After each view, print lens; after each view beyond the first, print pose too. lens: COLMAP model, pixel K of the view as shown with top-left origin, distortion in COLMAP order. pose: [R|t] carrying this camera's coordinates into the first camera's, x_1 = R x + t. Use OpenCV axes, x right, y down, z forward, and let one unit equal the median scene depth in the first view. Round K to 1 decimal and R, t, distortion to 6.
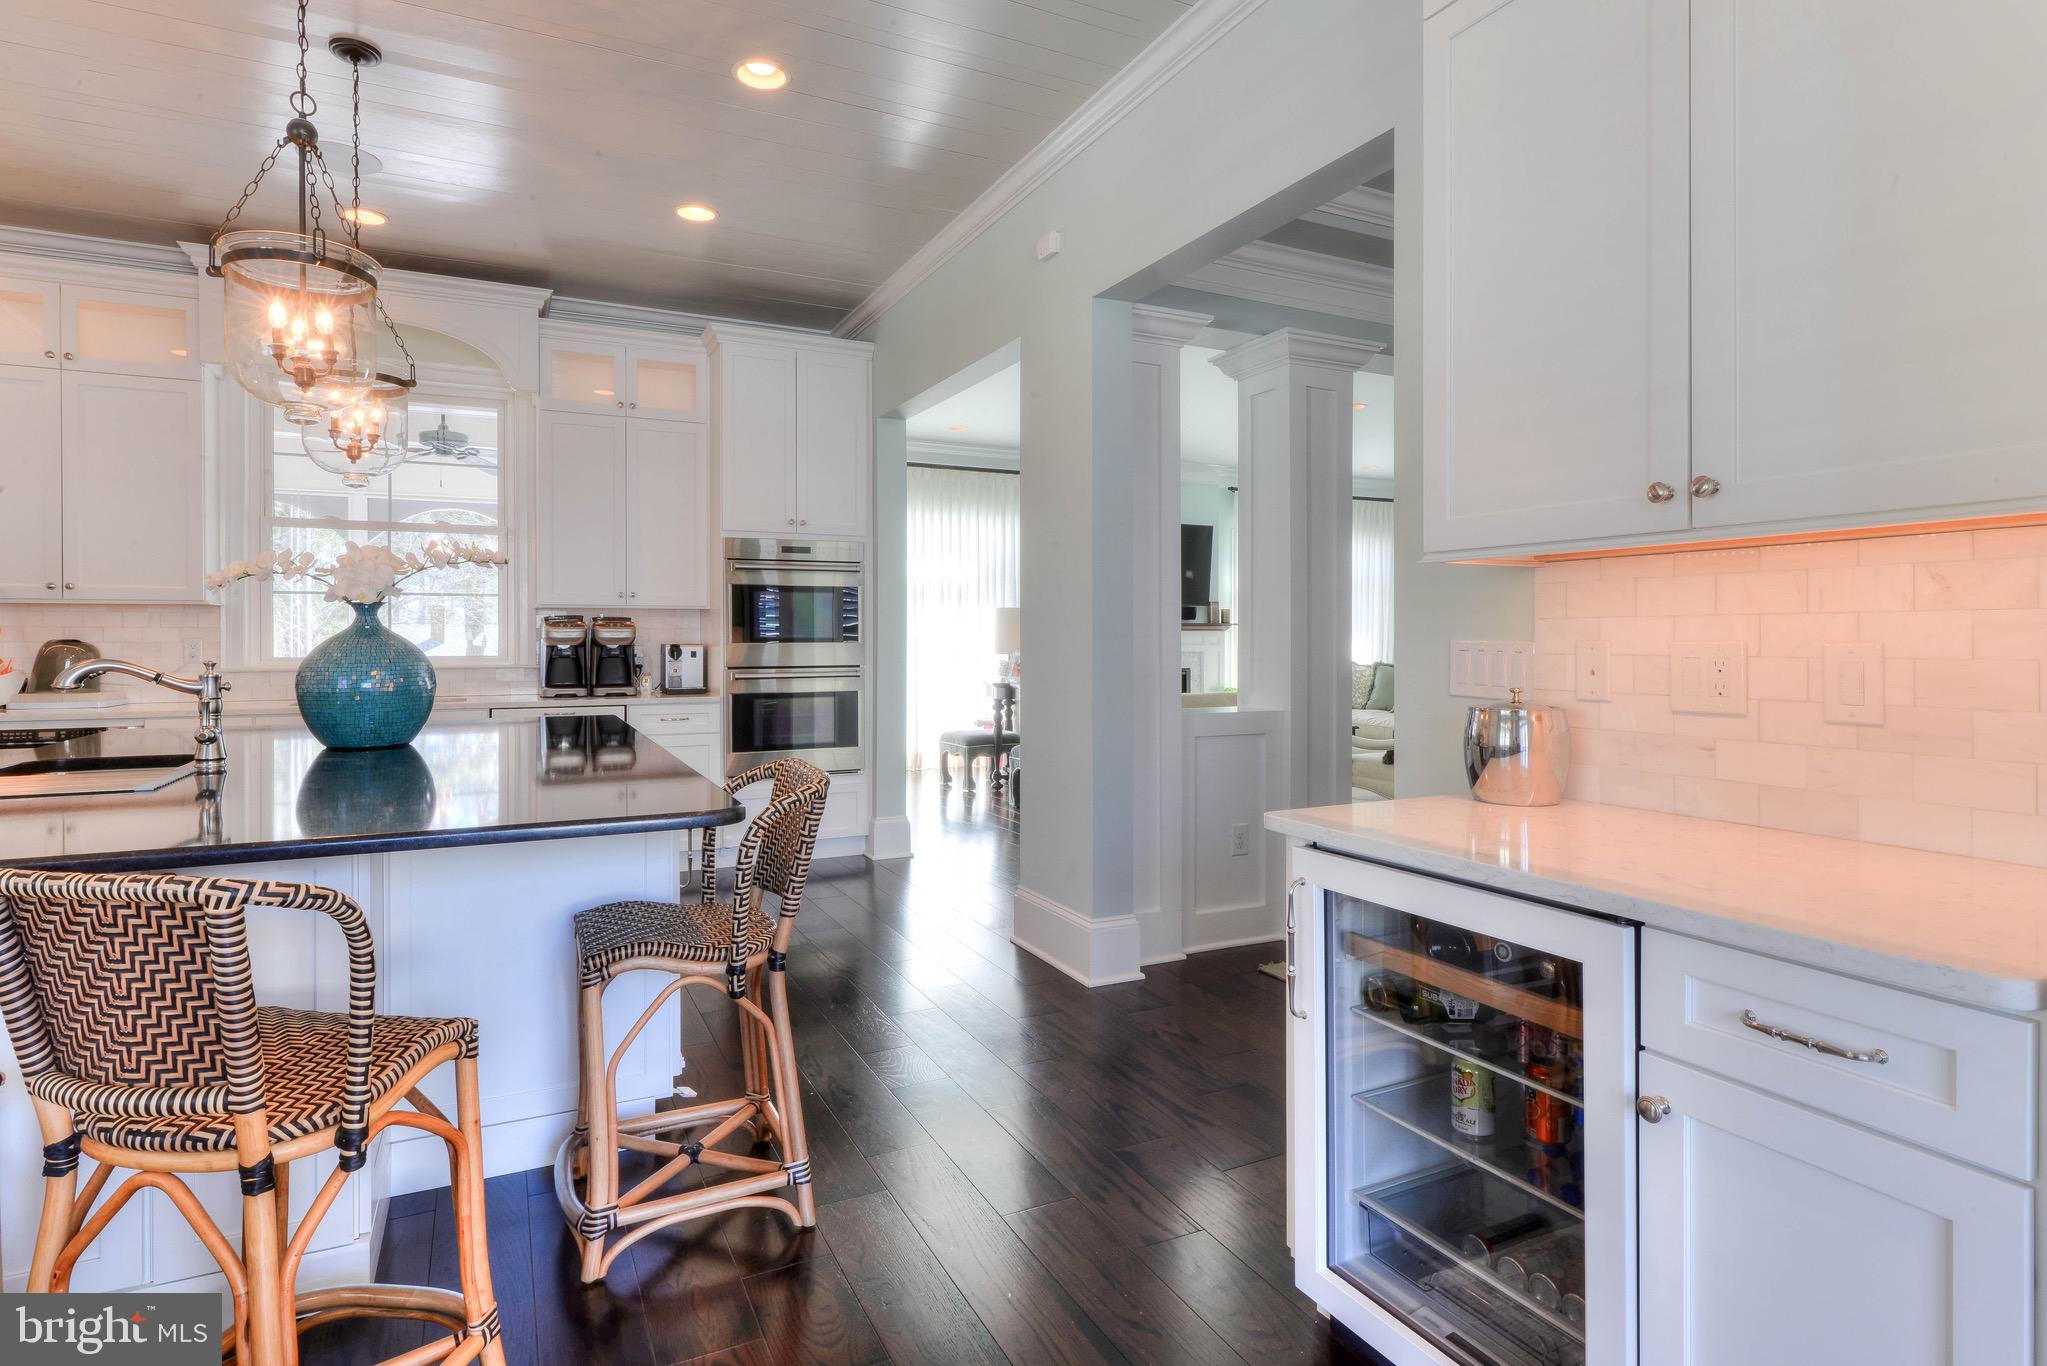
lens RADIAL K [[1153.4, 0, 947.5], [0, 1153.4, 644.2], [0, 0, 1]] dist [0.002730, -0.000449]
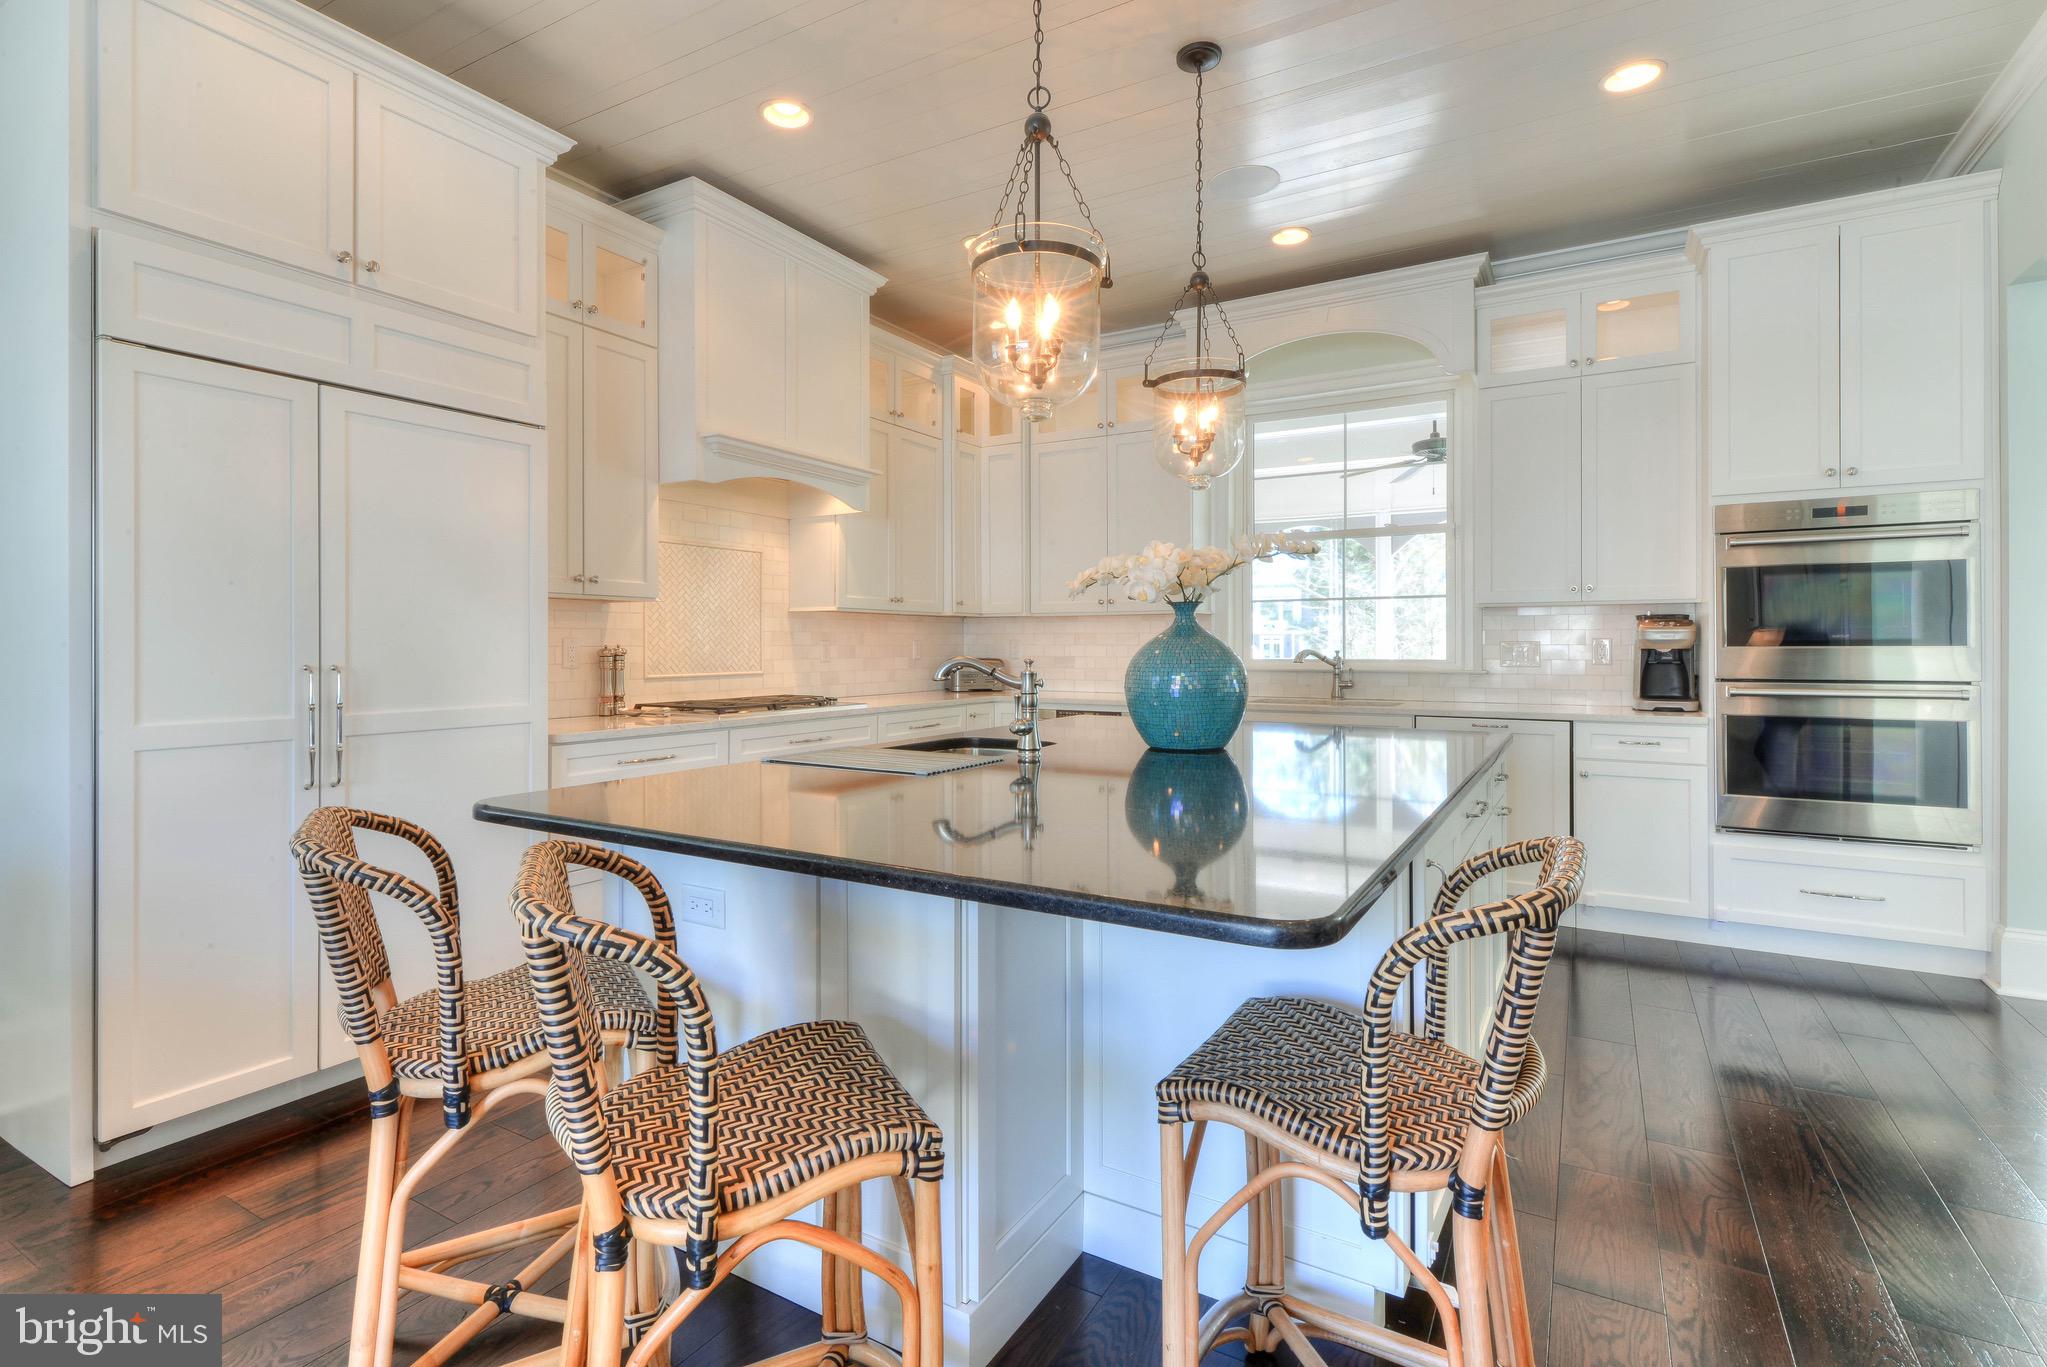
lens RADIAL K [[955.0, 0, 1028.0], [0, 955.0, 645.1], [0, 0, 1]] dist [-0.000829, -0.000238]
pose [[0.577890, -0.001068, -0.816114, 0.054793], [-0.004975, 0.999976, -0.004831, 0.003463], [0.816099, 0.006851, 0.577871, 0.273897]]
